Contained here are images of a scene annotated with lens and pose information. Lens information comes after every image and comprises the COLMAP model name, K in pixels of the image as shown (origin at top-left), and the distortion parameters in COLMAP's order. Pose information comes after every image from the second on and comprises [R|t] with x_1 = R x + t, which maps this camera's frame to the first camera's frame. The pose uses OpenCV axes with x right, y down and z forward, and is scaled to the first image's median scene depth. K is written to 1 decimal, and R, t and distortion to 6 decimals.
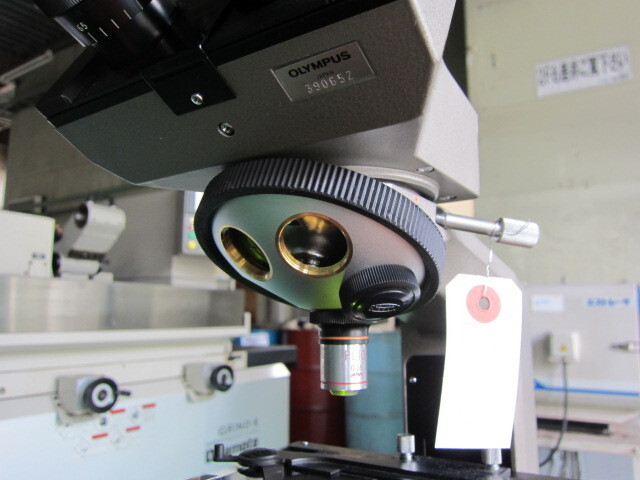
lens RADIAL K [[524.9, 0, 320.0], [0, 524.9, 225.6], [0, 0, 1]] dist [-0.065317, 0.012843]
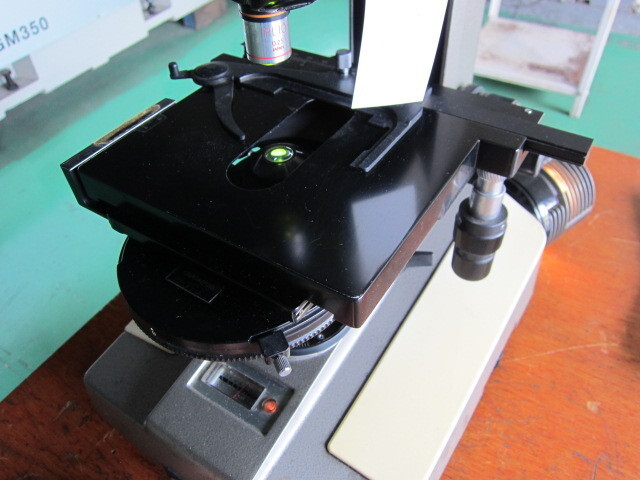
lens RADIAL K [[528.8, 0, 310.3], [0, 528.8, 239.1], [0, 0, 1]] dist [-0.069083, 0.001989]
pose [[0.999376, -0.031565, -0.015836, 0.014961], [0.031139, 0.576106, 0.816782, -0.037826], [-0.016658, -0.816765, 0.576730, 0.010069]]
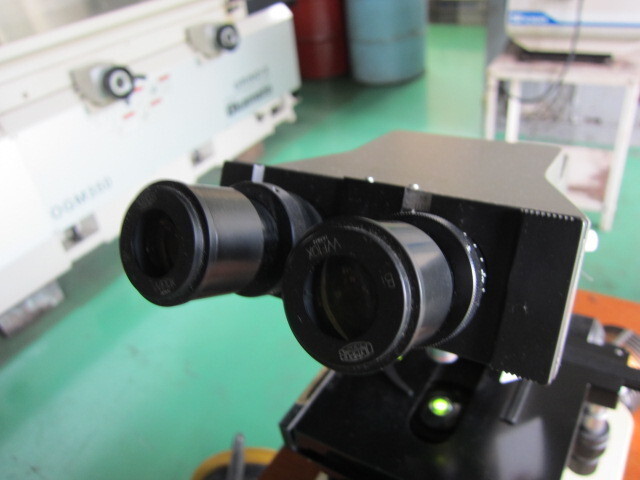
lens RADIAL K [[528.8, 0, 310.3], [0, 528.8, 239.1], [0, 0, 1]] dist [-0.069083, 0.001989]
pose [[0.993579, -0.100380, -0.052197, -0.021293], [0.109007, 0.725776, 0.679240, -0.103741], [-0.030298, -0.680569, 0.732058, 0.014941]]
